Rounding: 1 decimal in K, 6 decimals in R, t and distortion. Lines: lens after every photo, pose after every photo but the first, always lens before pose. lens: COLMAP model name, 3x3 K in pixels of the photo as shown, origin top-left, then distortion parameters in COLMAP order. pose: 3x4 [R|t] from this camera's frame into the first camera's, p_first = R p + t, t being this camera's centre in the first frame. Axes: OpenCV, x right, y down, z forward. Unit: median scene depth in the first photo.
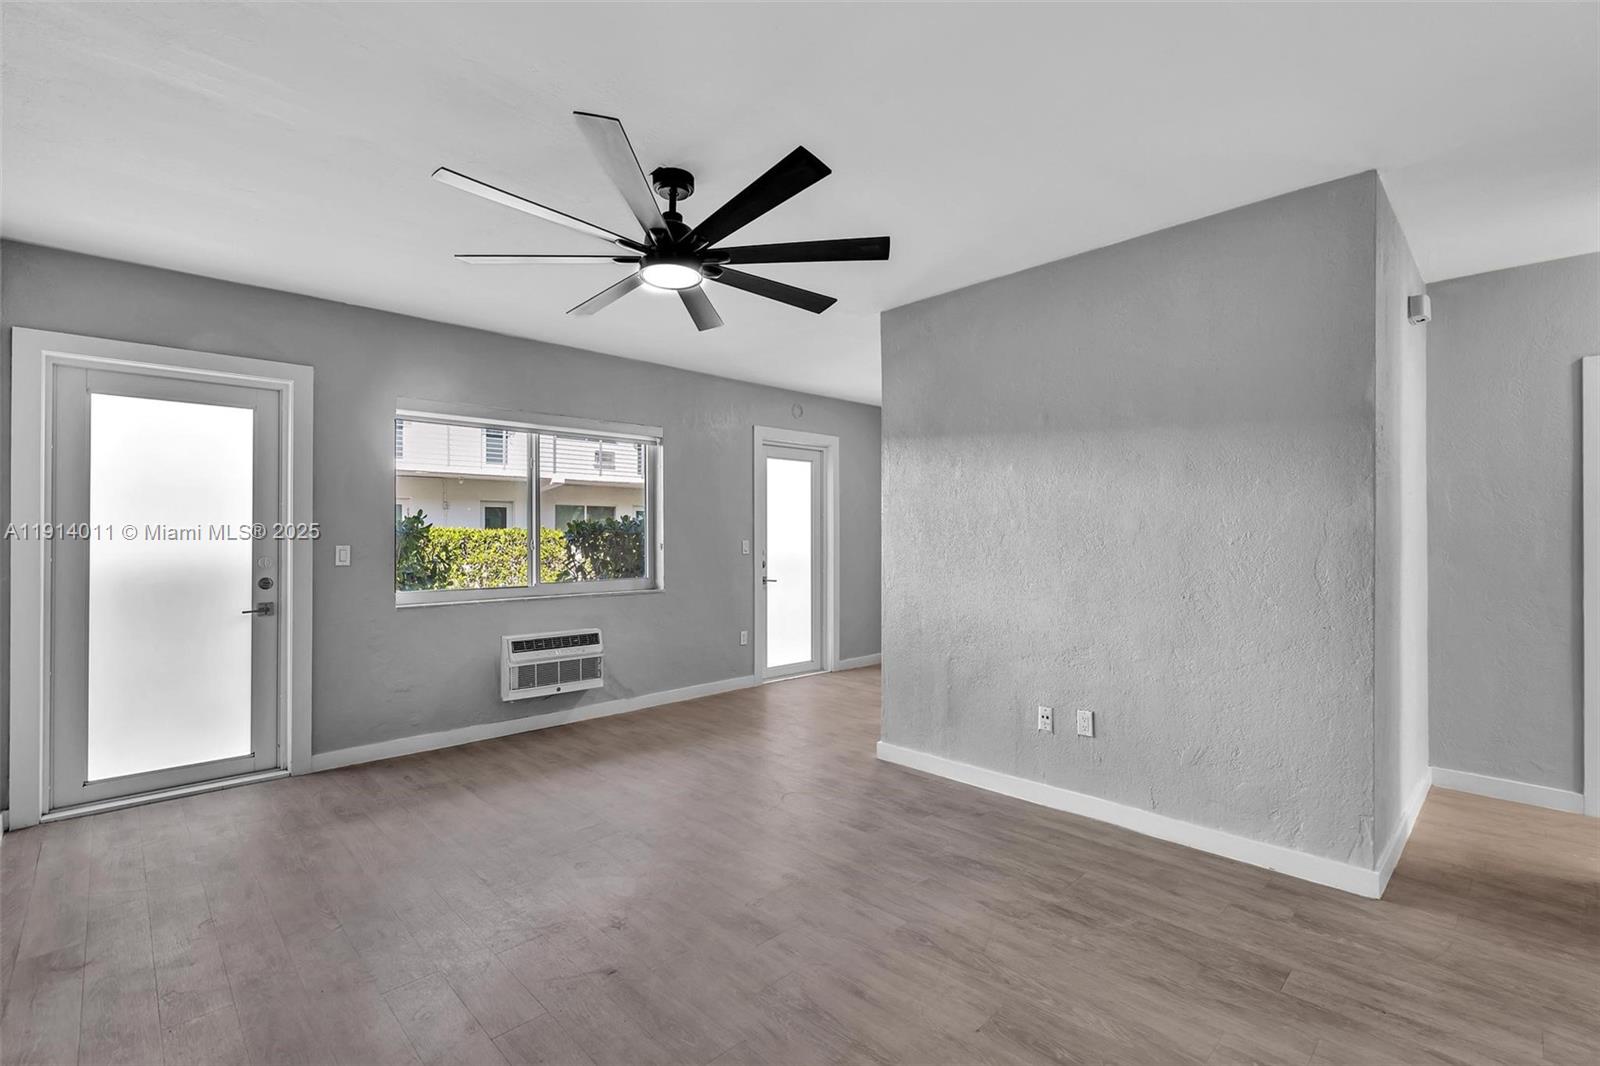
lens RADIAL K [[722.6, 0, 800.0], [0, 722.6, 533.0], [0, 0, 1]] dist [-0.001257, 0.000740]
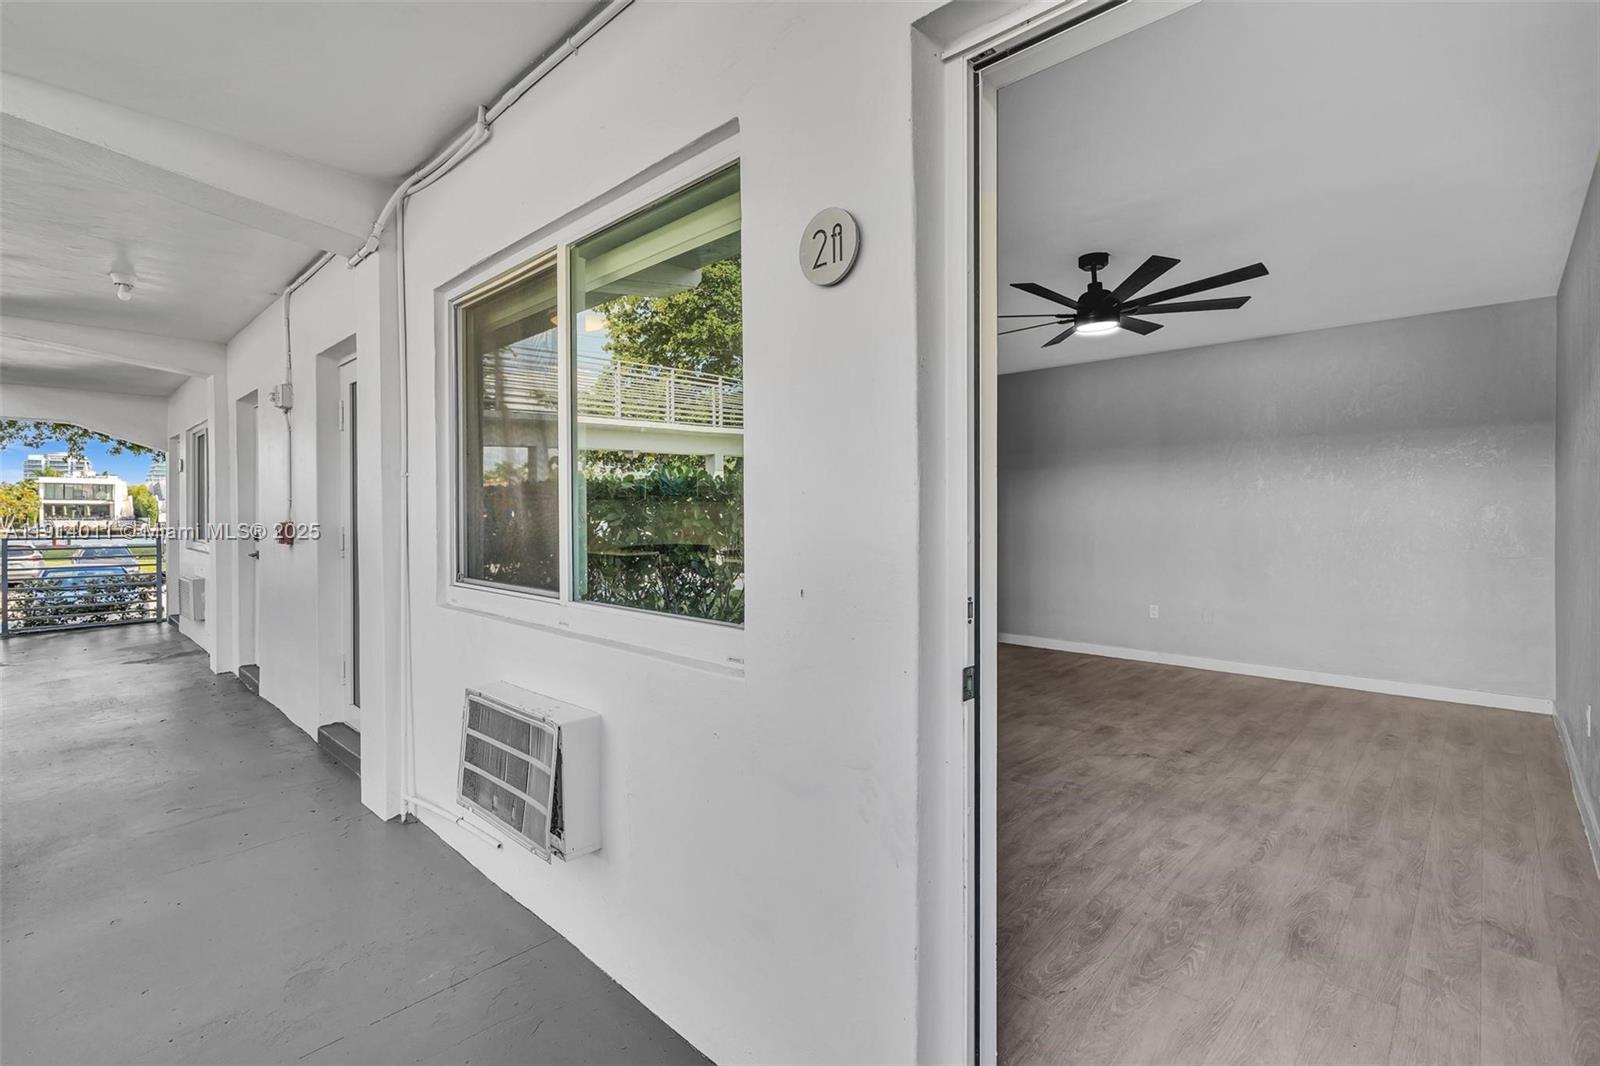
lens RADIAL K [[735.9, 0, 799.6], [0, 735.9, 521.1], [0, 0, 1]] dist [-0.000731, 0.000209]
pose [[-0.051281, -0.006269, 0.998665, -1.190017], [-0.000614, 0.999980, 0.006246, 0.023541], [-0.998684, -0.000293, -0.051283, 1.219516]]
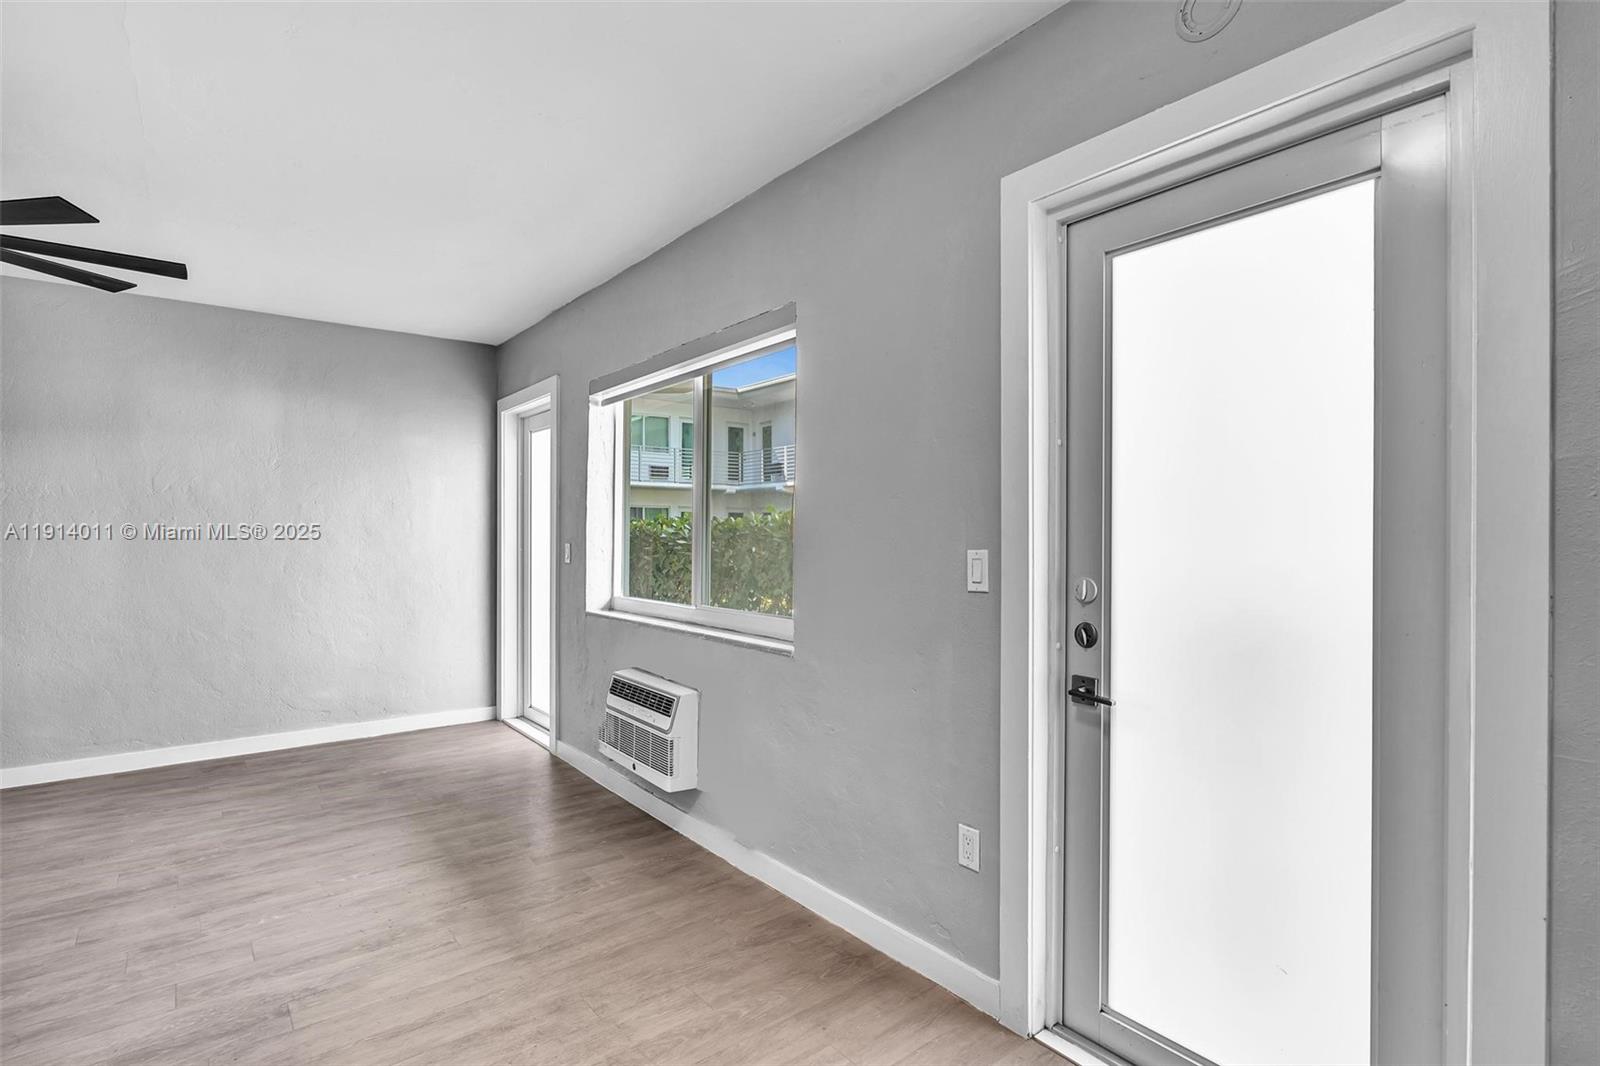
lens RADIAL K [[774.0, 0, 788.9], [0, 774.0, 536.1], [0, 0, 1]] dist [-0.001828, 0.000617]
pose [[-0.101734, -0.000155, -0.994812, 0.467844], [-0.001247, 0.999999, -0.000029, 0.008104], [0.994811, 0.001238, -0.101734, 1.601562]]
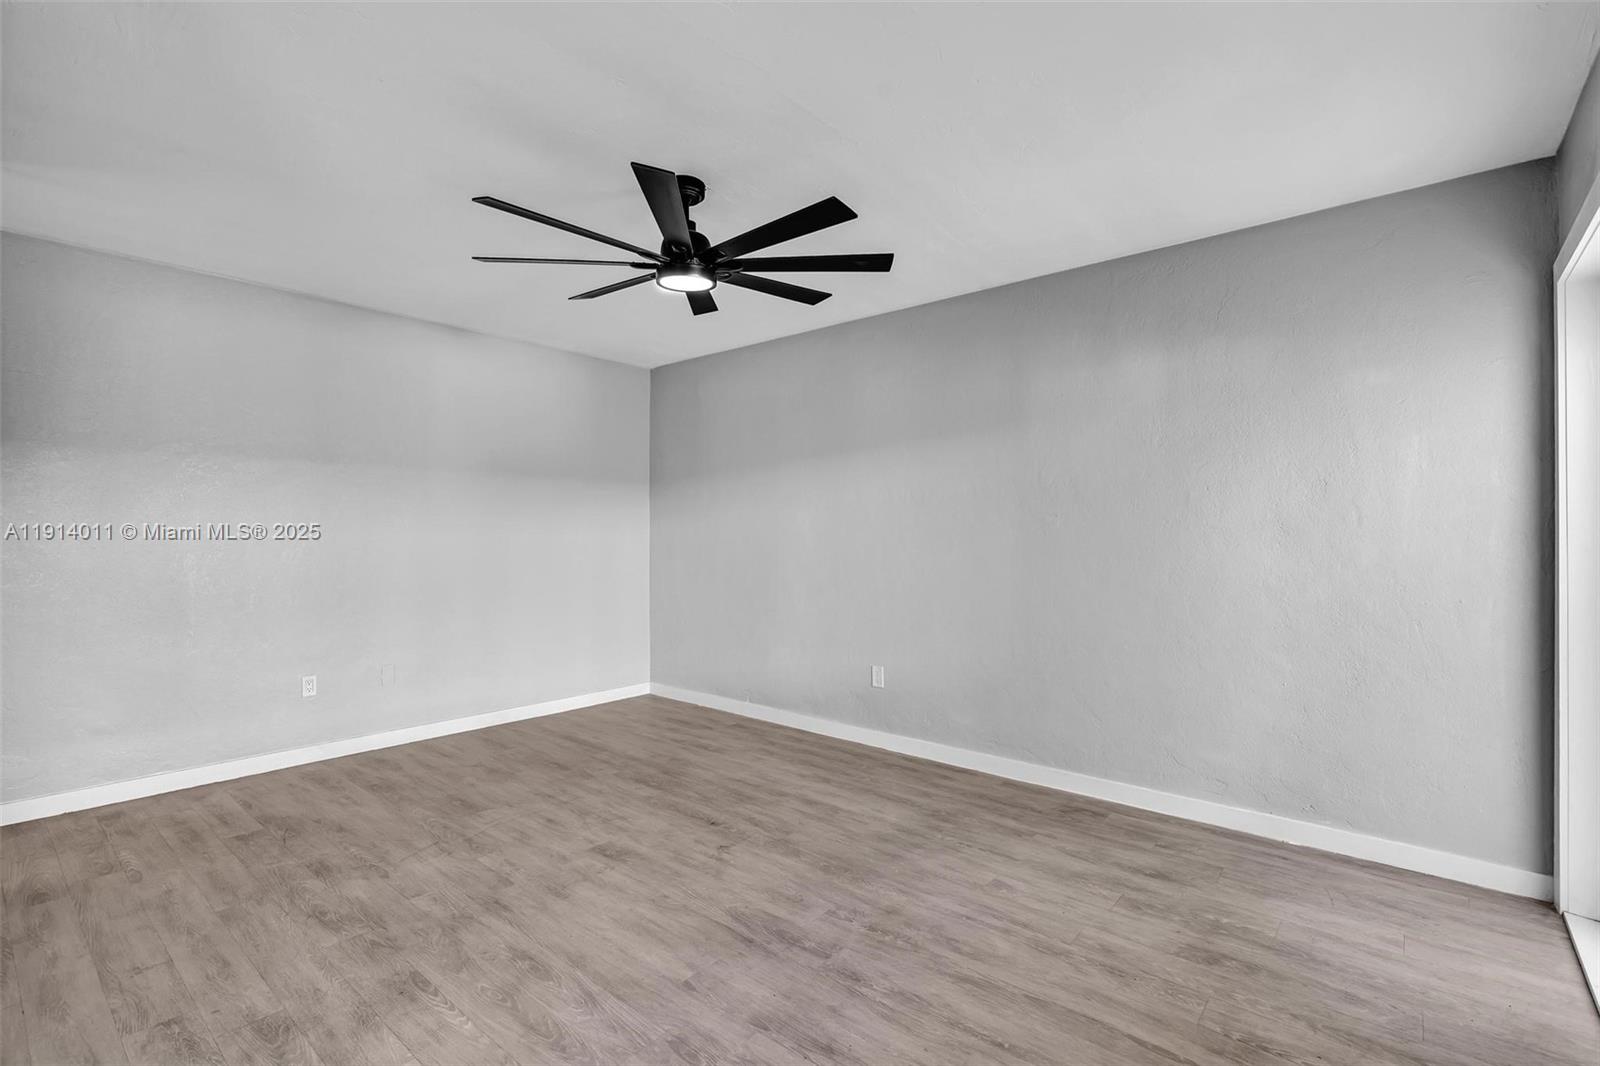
lens RADIAL K [[722.1, 0, 804.6], [0, 722.1, 543.3], [0, 0, 1]] dist [-0.004182, 0.000898]
pose [[-0.994247, 0.000359, -0.107115, -0.172660], [-0.000895, 0.999932, 0.011664, 0.008556], [0.107112, 0.011692, -0.994178, 1.493066]]
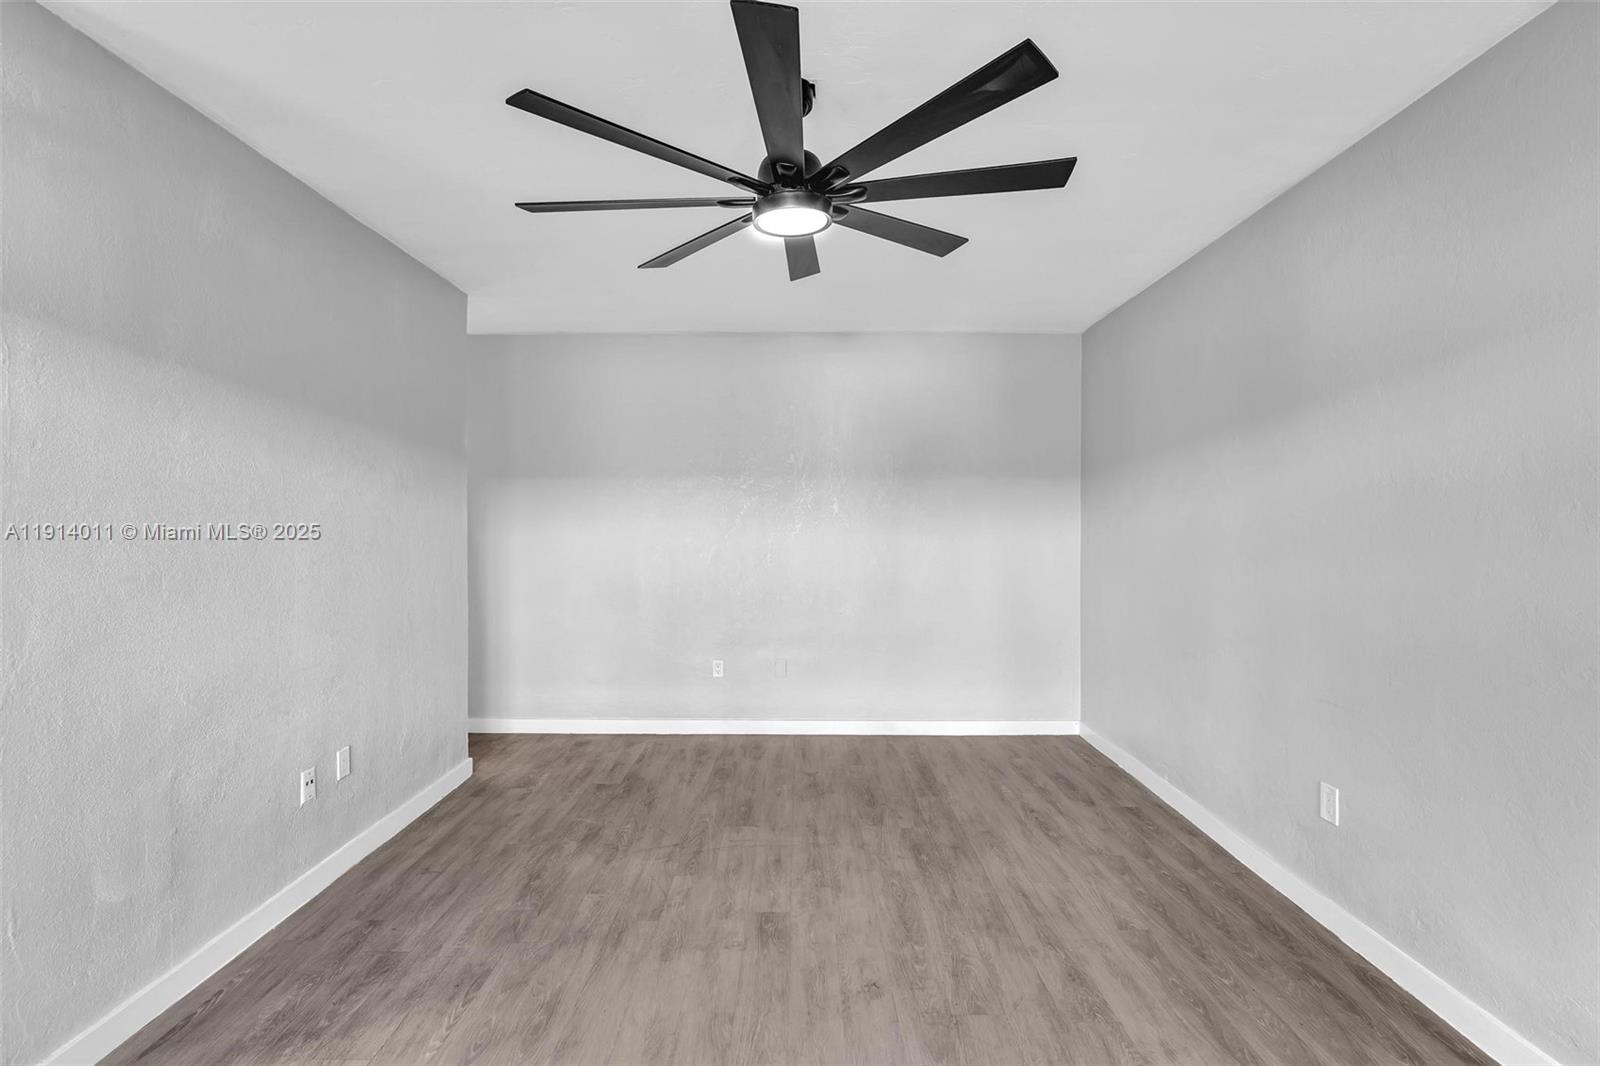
lens RADIAL K [[715.2, 0, 802.4], [0, 715.2, 539.7], [0, 0, 1]] dist [-0.001405, -0.000095]
pose [[-0.722021, -0.013618, 0.691737, -0.526964], [-0.000522, 0.999817, 0.019138, -0.013928], [-0.691871, 0.013457, -0.721896, 1.130759]]
